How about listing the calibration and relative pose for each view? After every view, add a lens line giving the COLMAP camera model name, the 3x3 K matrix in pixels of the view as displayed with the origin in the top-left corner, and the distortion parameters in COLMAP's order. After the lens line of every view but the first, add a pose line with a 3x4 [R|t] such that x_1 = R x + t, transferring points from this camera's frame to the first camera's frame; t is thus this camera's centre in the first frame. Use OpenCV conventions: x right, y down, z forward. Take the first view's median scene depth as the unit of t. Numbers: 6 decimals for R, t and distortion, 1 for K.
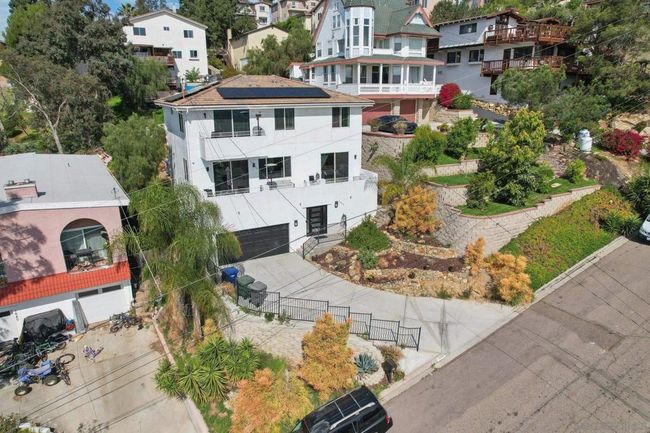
lens RADIAL K [[422.3, 0, 330.6], [0, 422.3, 217.0], [0, 0, 1]] dist [-0.066883, 0.054802]
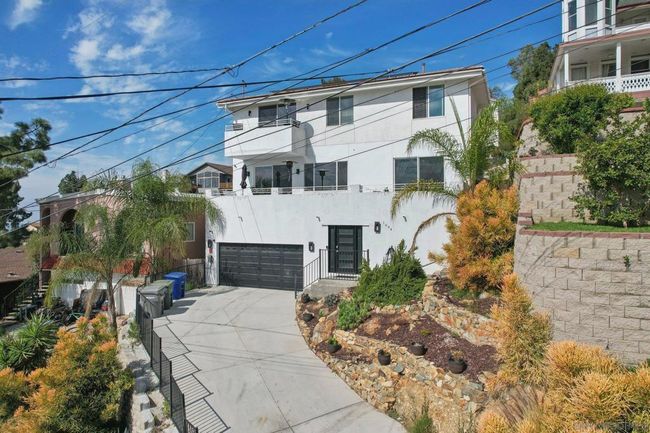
lens RADIAL K [[422.3, 0, 330.6], [0, 422.3, 217.0], [0, 0, 1]] dist [-0.066883, 0.054802]
pose [[0.608582, -0.005833, -0.793469, 0.460053], [-0.225661, 0.957410, -0.180118, 0.081476], [0.760727, 0.288672, 0.581346, 0.600117]]
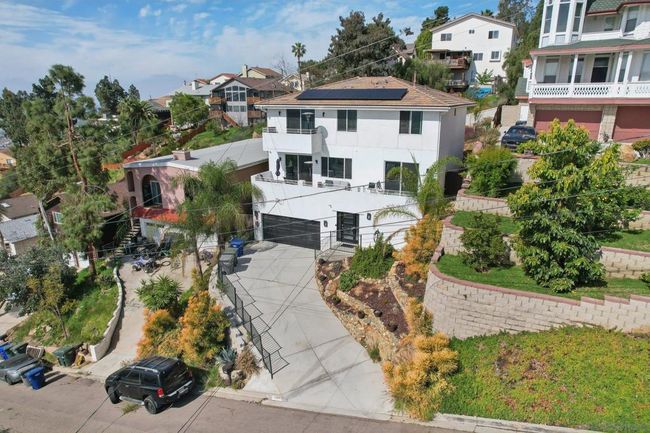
lens RADIAL K [[422.3, 0, 330.6], [0, 422.3, 217.0], [0, 0, 1]] dist [-0.066883, 0.054802]
pose [[0.563166, 0.228374, -0.794160, 0.700366], [-0.233783, 0.965822, 0.111955, -0.113007], [0.792584, 0.122612, 0.597308, 0.395401]]
